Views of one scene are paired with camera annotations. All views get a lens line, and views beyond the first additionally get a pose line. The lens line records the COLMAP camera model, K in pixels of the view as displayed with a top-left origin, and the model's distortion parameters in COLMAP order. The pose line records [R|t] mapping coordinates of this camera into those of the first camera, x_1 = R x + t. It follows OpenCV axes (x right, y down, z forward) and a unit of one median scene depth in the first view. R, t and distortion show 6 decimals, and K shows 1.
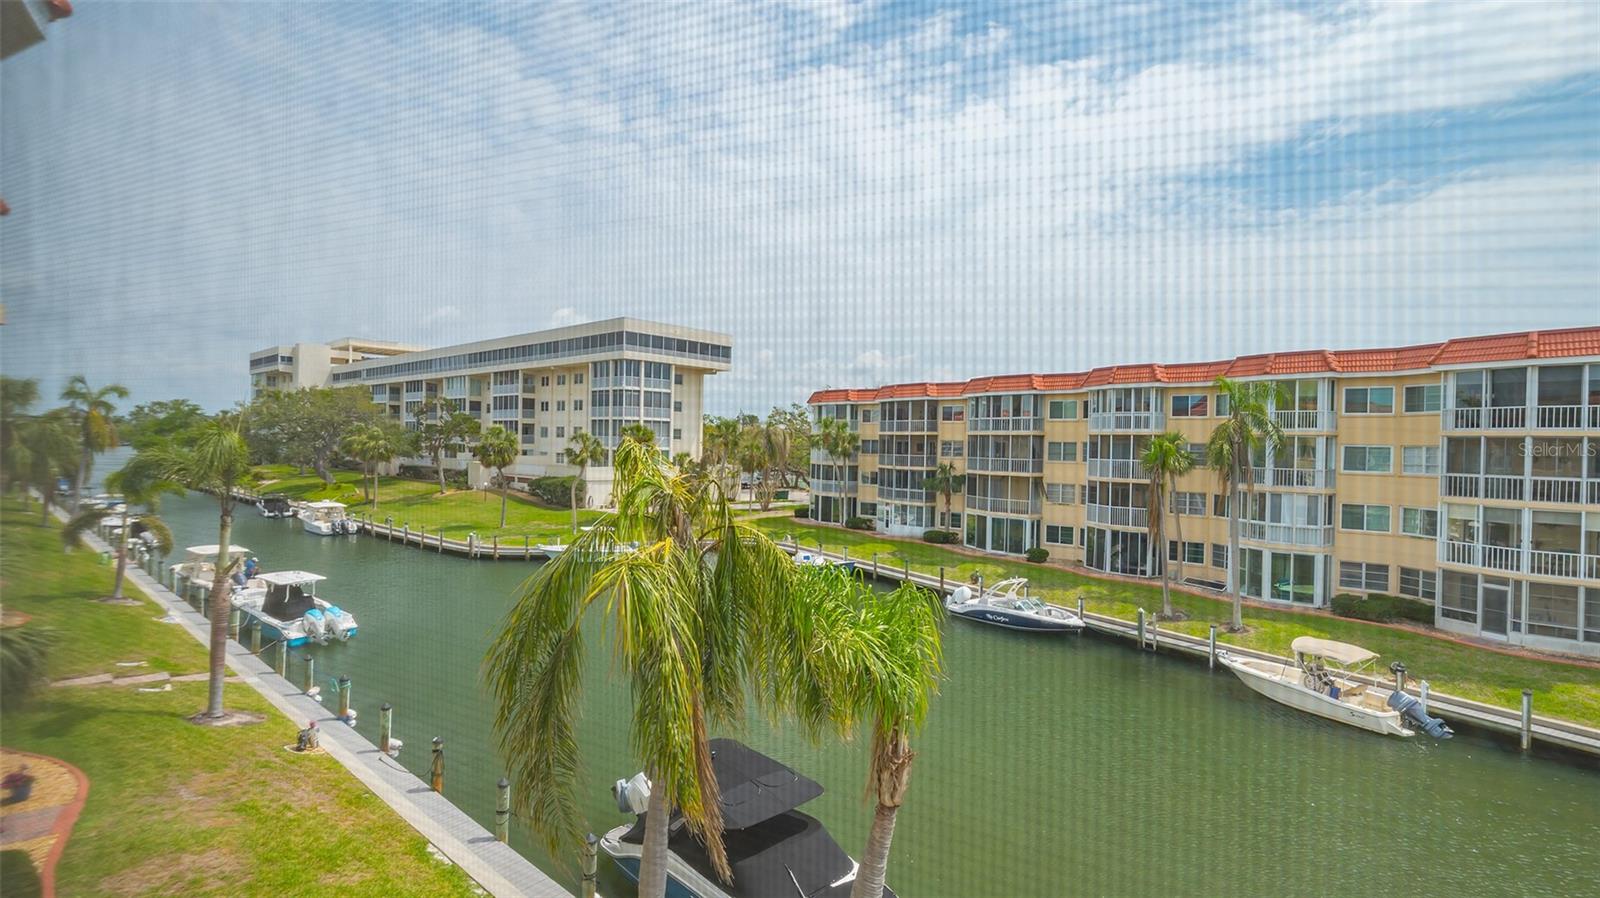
lens RADIAL K [[746.3, 0, 795.2], [0, 746.3, 444.7], [0, 0, 1]] dist [-0.004285, 0.003743]
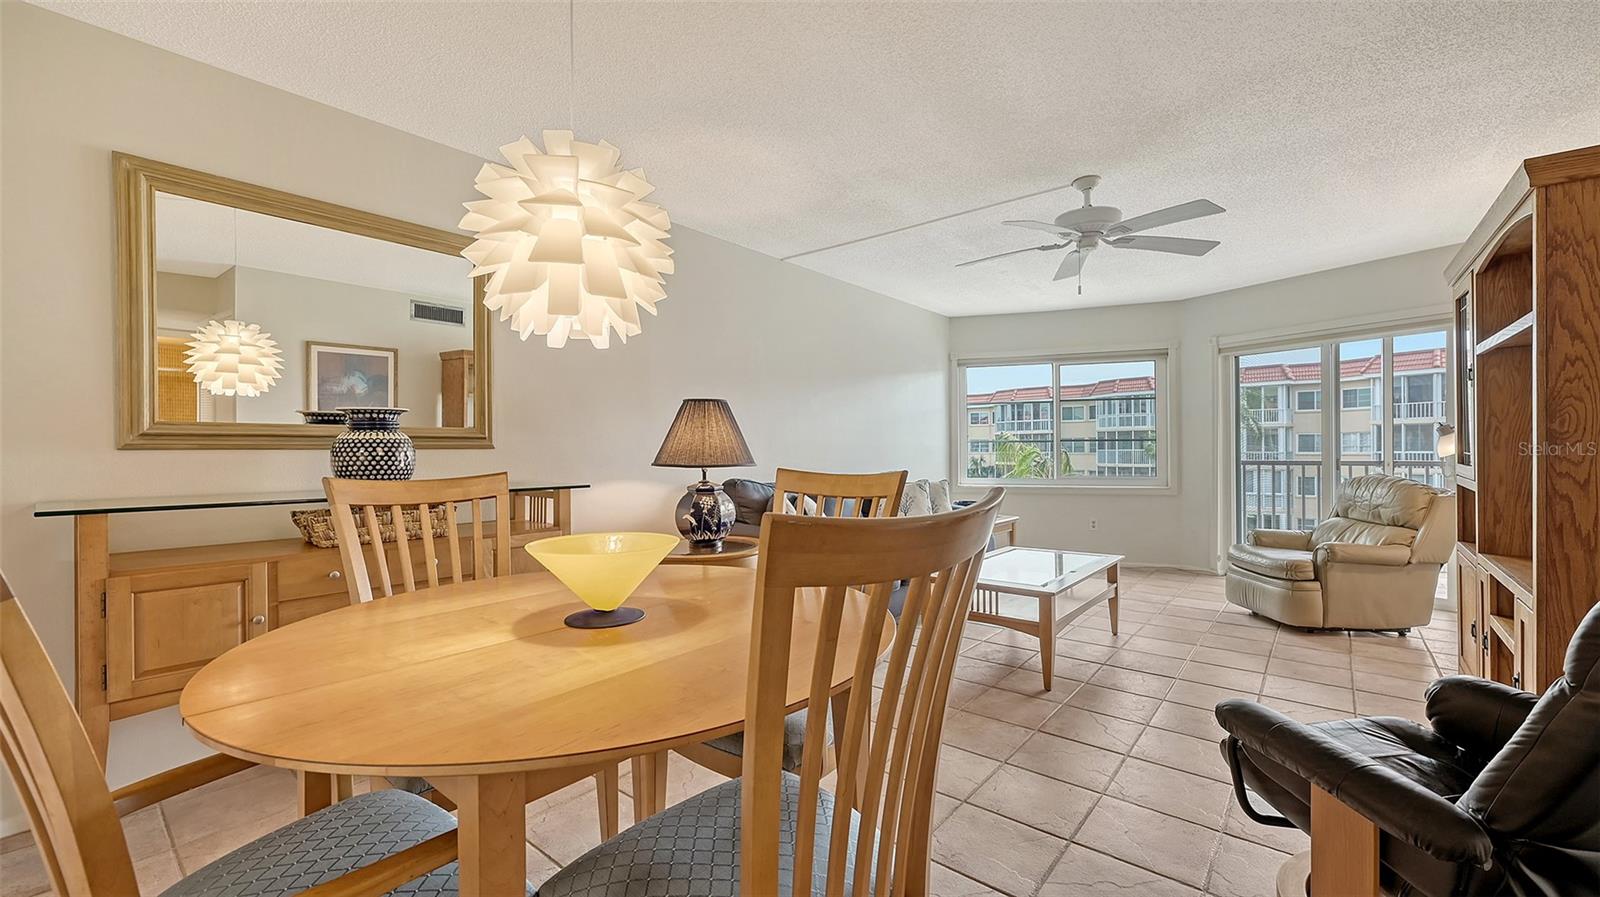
lens RADIAL K [[641.9, 0, 807.2], [0, 641.9, 454.1], [0, 0, 1]] dist [-0.000668, -0.000594]
pose [[0.999256, -0.026209, 0.028307, -0.190040], [0.026063, 0.999645, 0.005522, 0.008367], [-0.028441, -0.004780, 0.999584, -0.140698]]
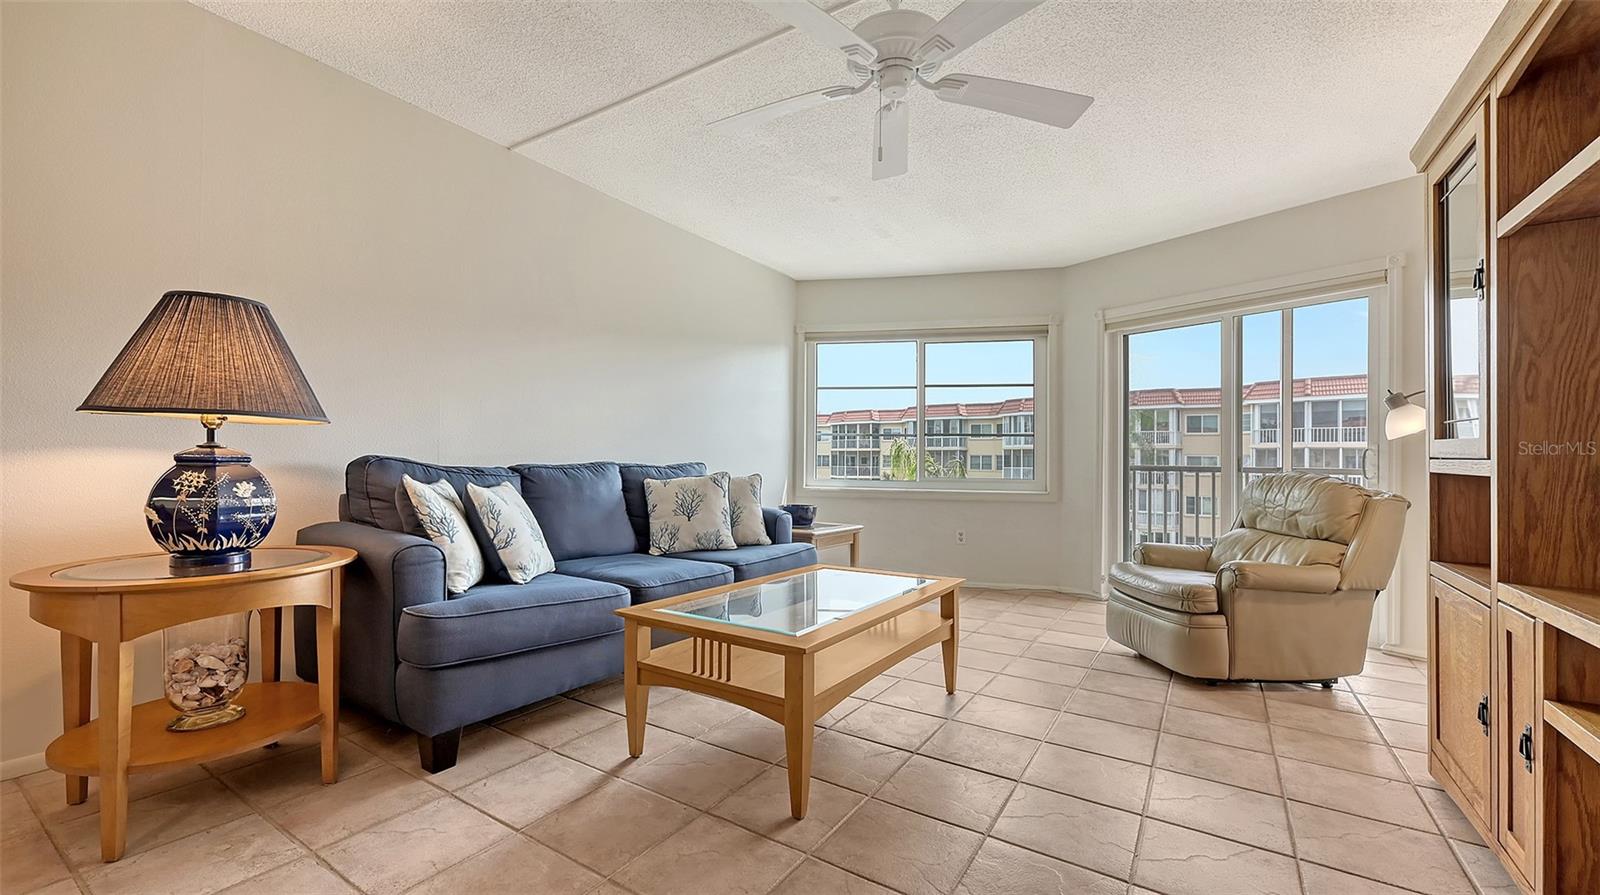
lens RADIAL K [[641.9, 0, 799.8], [0, 641.9, 455.3], [0, 0, 1]] dist [-0.000668, -0.000594]
pose [[0.990172, -0.002059, 0.139837, -0.163048], [0.003992, 0.999900, -0.013544, 0.014100], [-0.139795, 0.013969, 0.990082, -0.105186]]
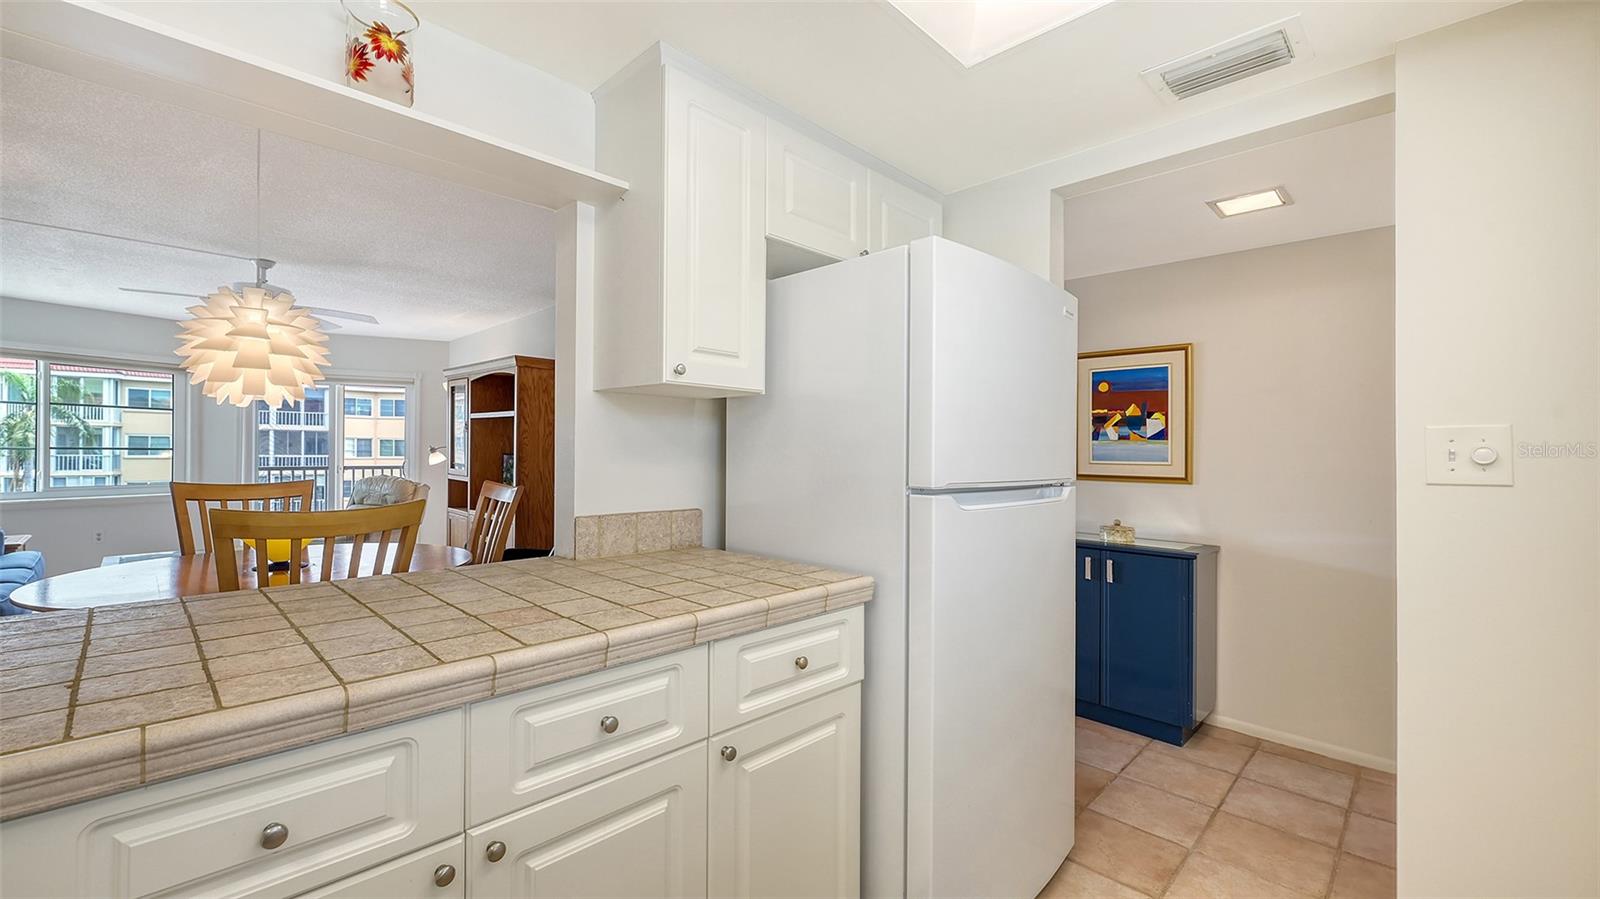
lens RADIAL K [[641.9, 0, 808.7], [0, 641.9, 454.1], [0, 0, 1]] dist [-0.000668, -0.000594]
pose [[0.043159, -0.020841, 0.998851, -0.265756], [-0.005425, 0.999763, 0.021095, 0.004540], [-0.999053, -0.006330, 0.043035, -0.159863]]
